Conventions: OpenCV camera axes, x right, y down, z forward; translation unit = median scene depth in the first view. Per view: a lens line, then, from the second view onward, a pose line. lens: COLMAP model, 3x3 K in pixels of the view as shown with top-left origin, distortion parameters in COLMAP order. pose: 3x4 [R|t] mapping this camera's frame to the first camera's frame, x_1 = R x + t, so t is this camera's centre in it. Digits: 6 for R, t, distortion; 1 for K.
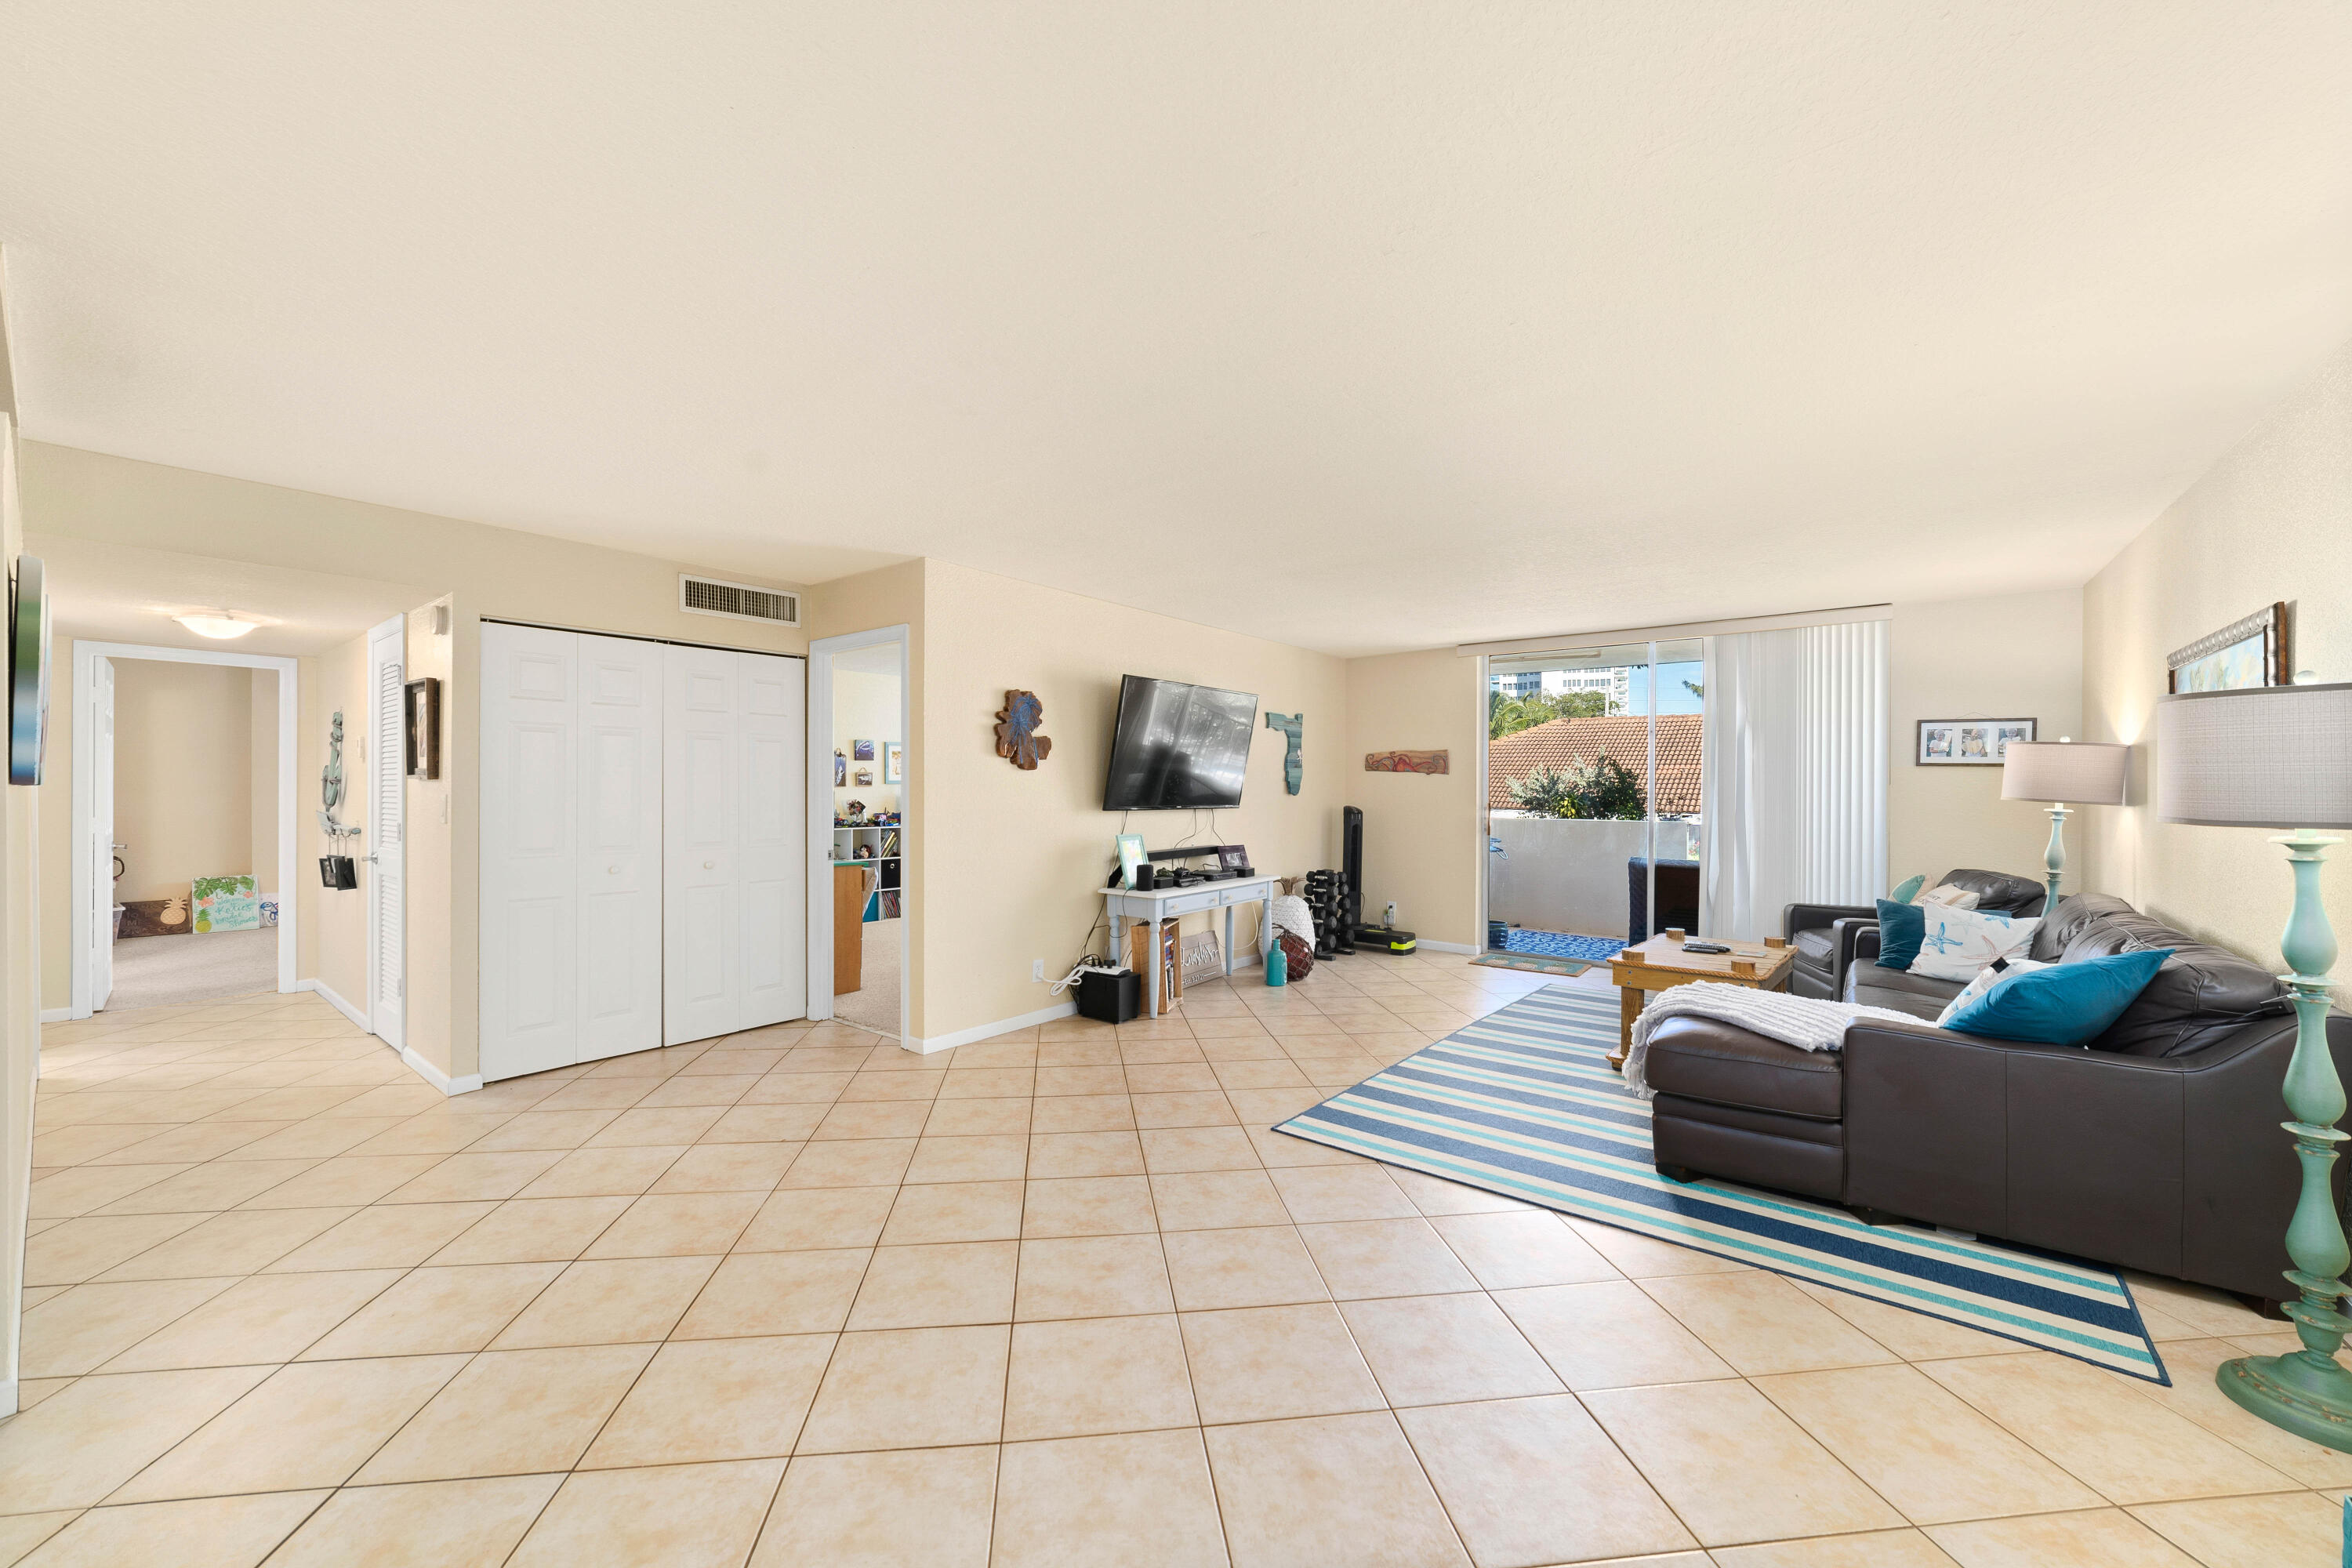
lens RADIAL K [[908.6, 0, 1168.7], [0, 908.6, 786.9], [0, 0, 1]] dist [-0.028309, 0.012040]
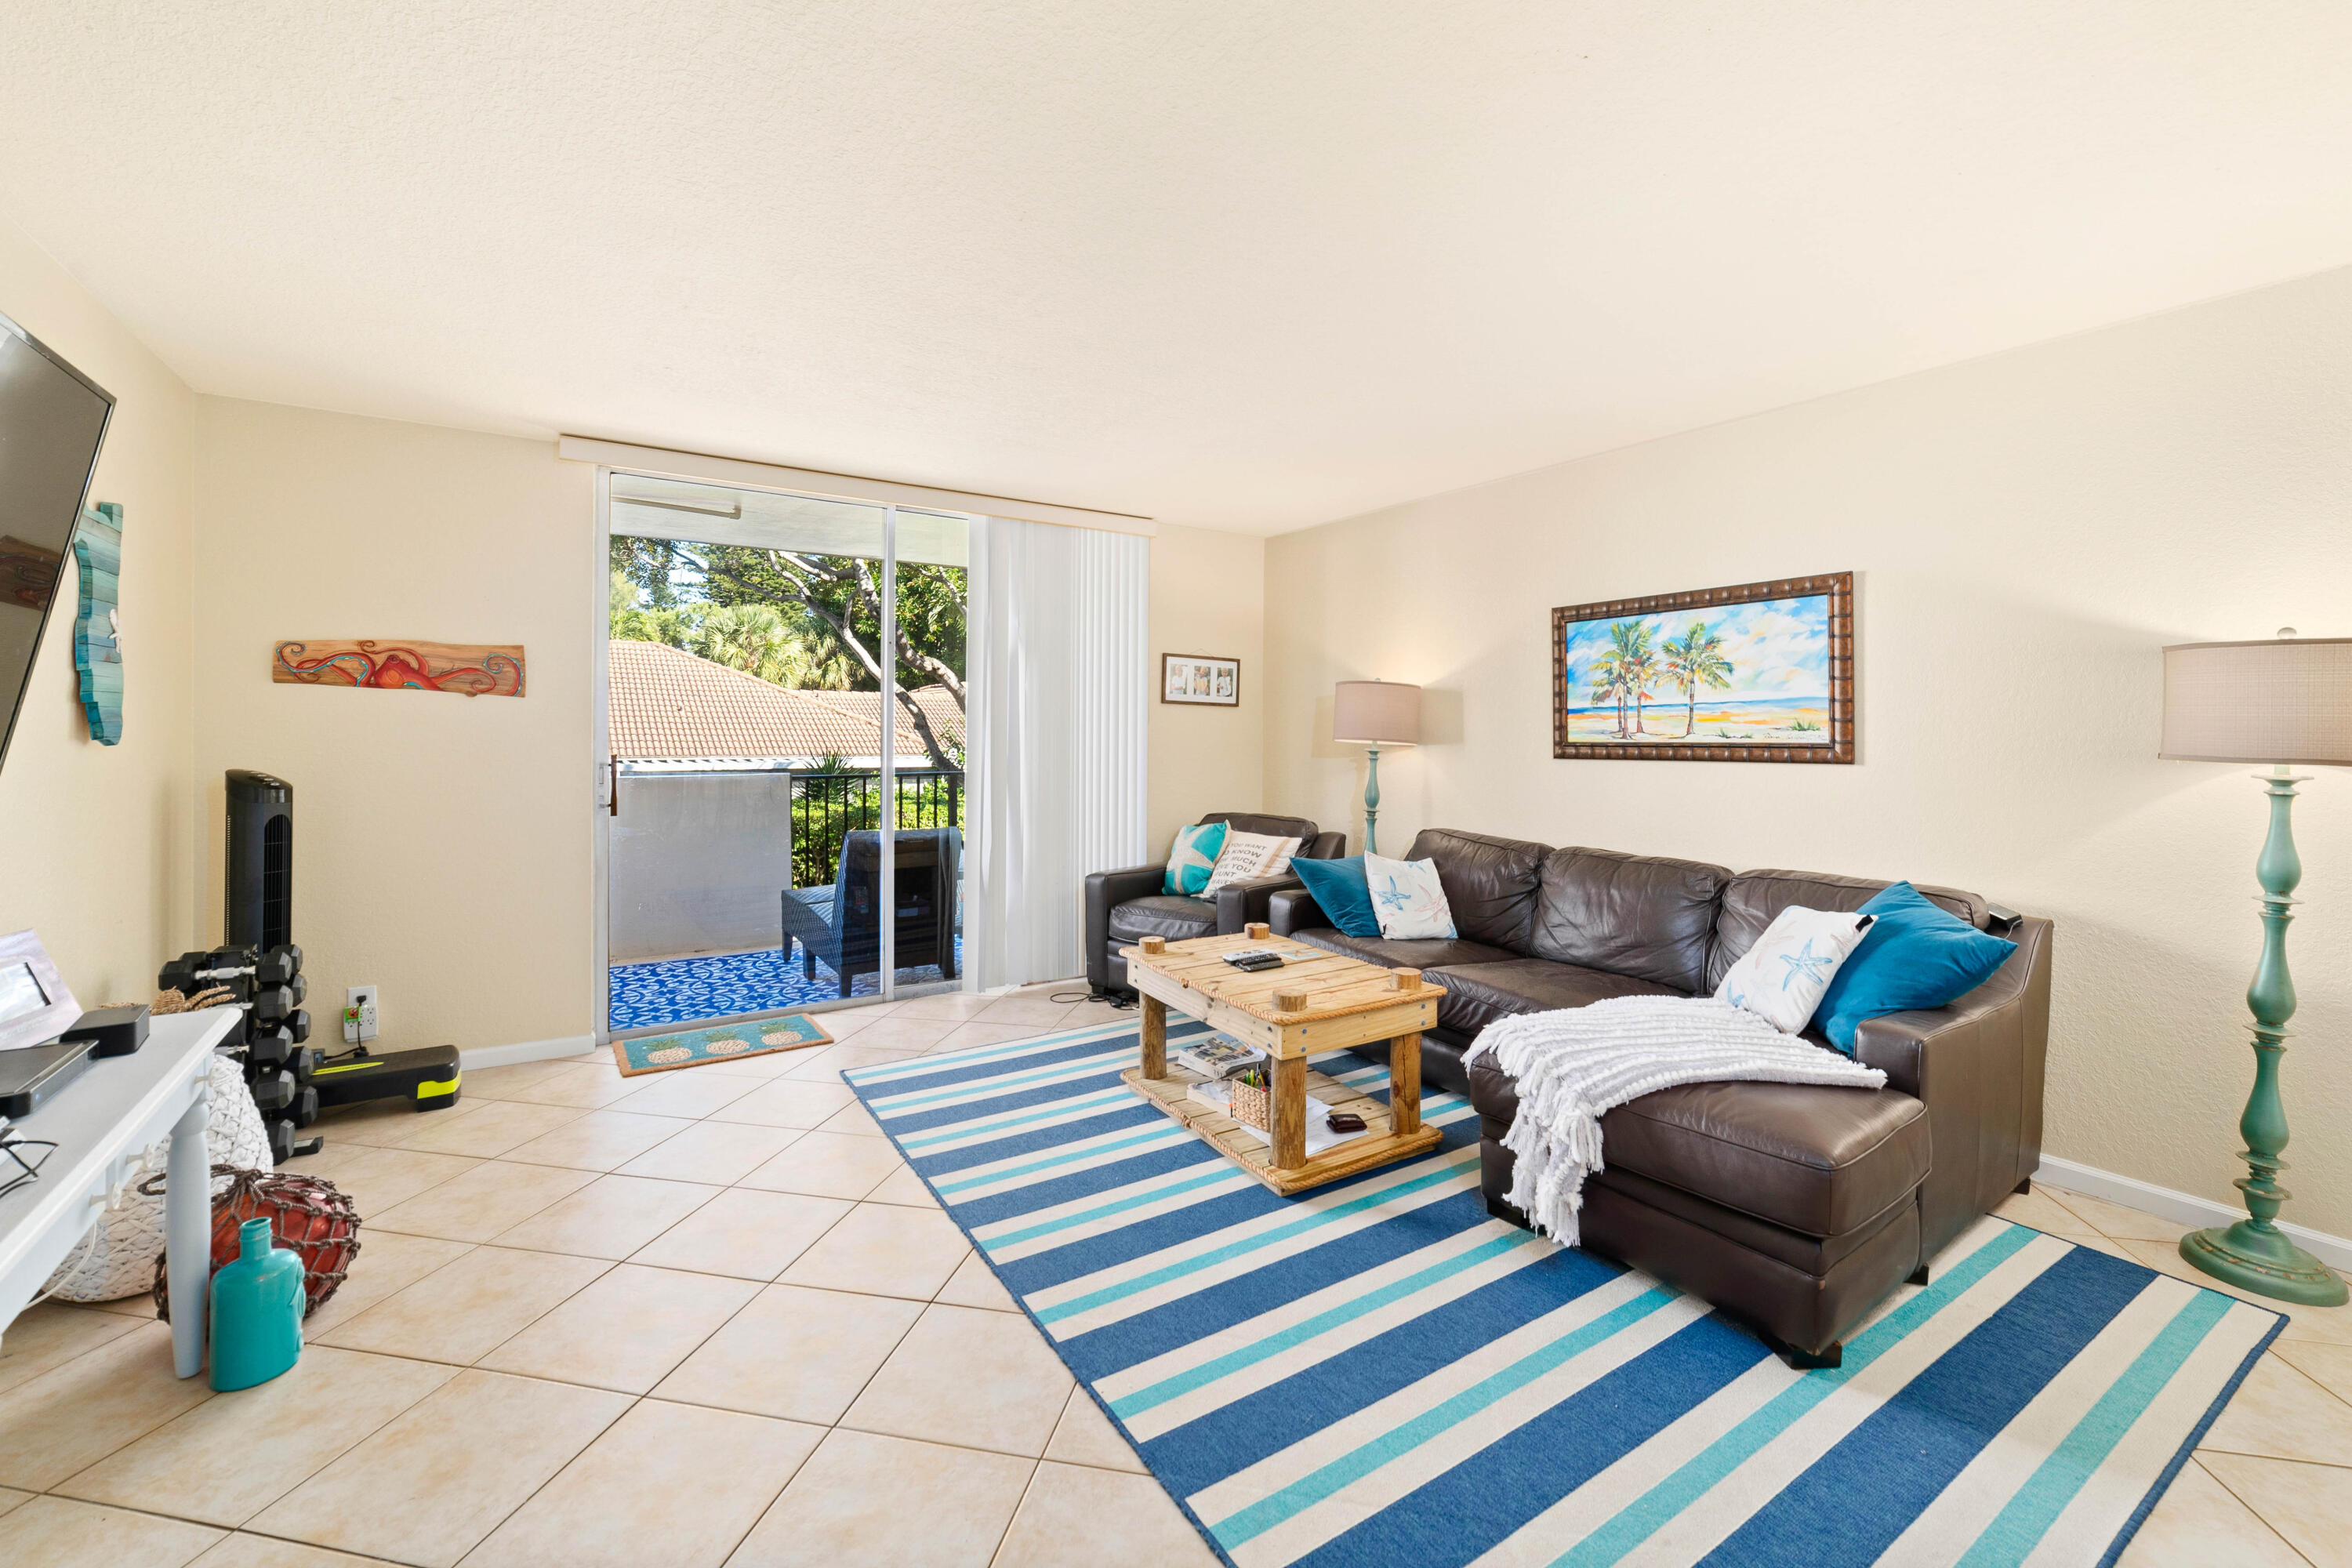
lens RADIAL K [[963.4, 0, 1172.0], [0, 963.4, 737.1], [0, 0, 1]] dist [-0.009451, 0.000043]
pose [[0.296968, -0.008726, 0.954848, -0.106813], [-0.004172, 0.999937, 0.010436, 0.001212], [-0.954878, -0.007083, 0.296912, 0.706818]]
